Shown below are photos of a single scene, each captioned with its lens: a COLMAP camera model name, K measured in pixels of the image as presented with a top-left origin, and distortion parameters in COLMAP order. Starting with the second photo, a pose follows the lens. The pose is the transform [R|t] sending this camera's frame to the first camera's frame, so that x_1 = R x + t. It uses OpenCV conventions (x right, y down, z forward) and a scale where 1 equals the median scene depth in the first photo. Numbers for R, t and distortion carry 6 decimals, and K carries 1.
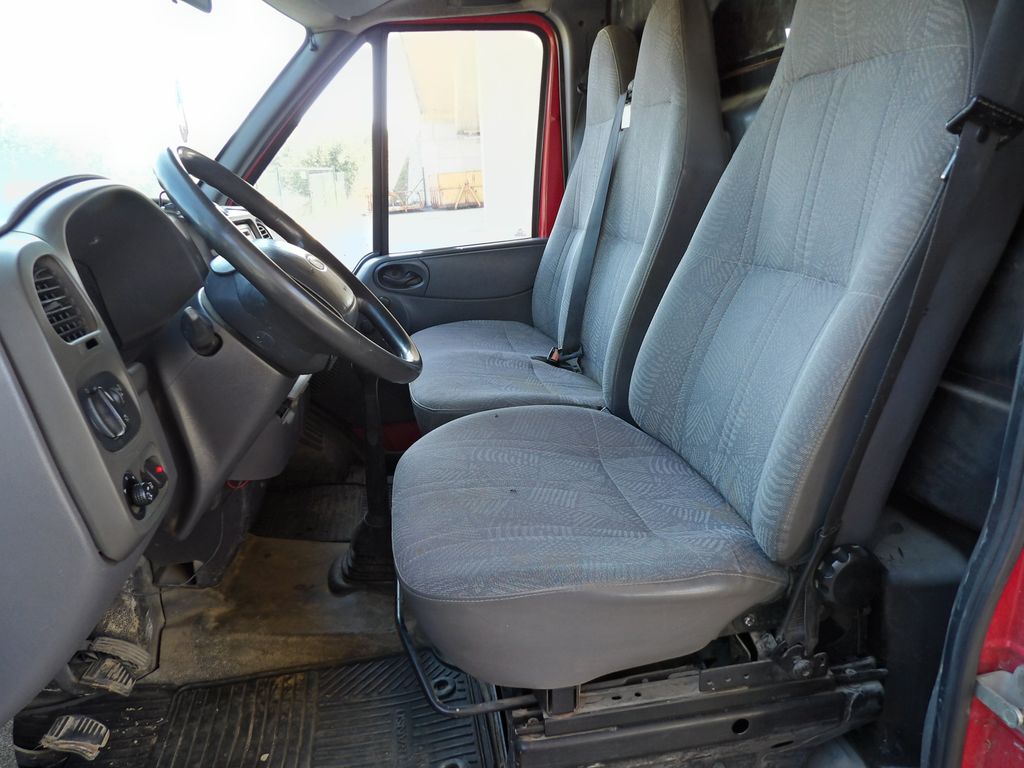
lens RADIAL K [[735.7, 0, 520.3], [0, 735.7, 369.4], [0, 0, 1]] dist [-0.050039, 0.060050]
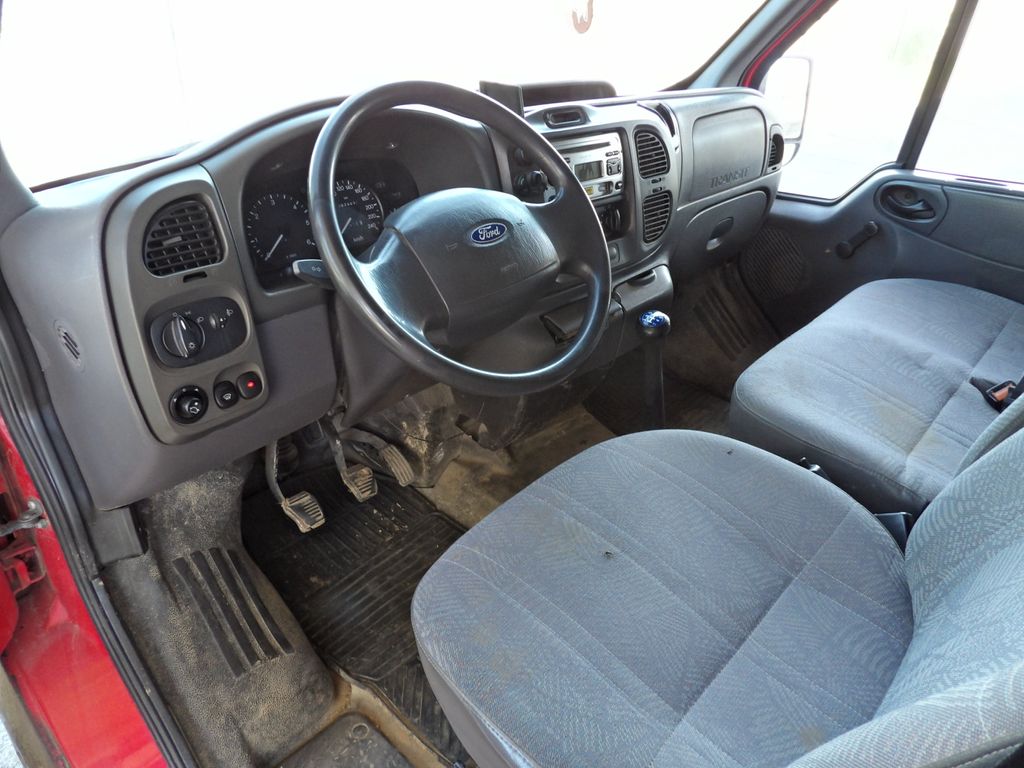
lens RADIAL K [[735.7, 0, 520.3], [0, 735.7, 369.4], [0, 0, 1]] dist [-0.050039, 0.060050]
pose [[0.620540, 0.436944, -0.651160, 0.309088], [-0.267652, 0.898527, 0.347868, -0.235502], [0.737083, -0.041582, 0.674521, 0.290594]]
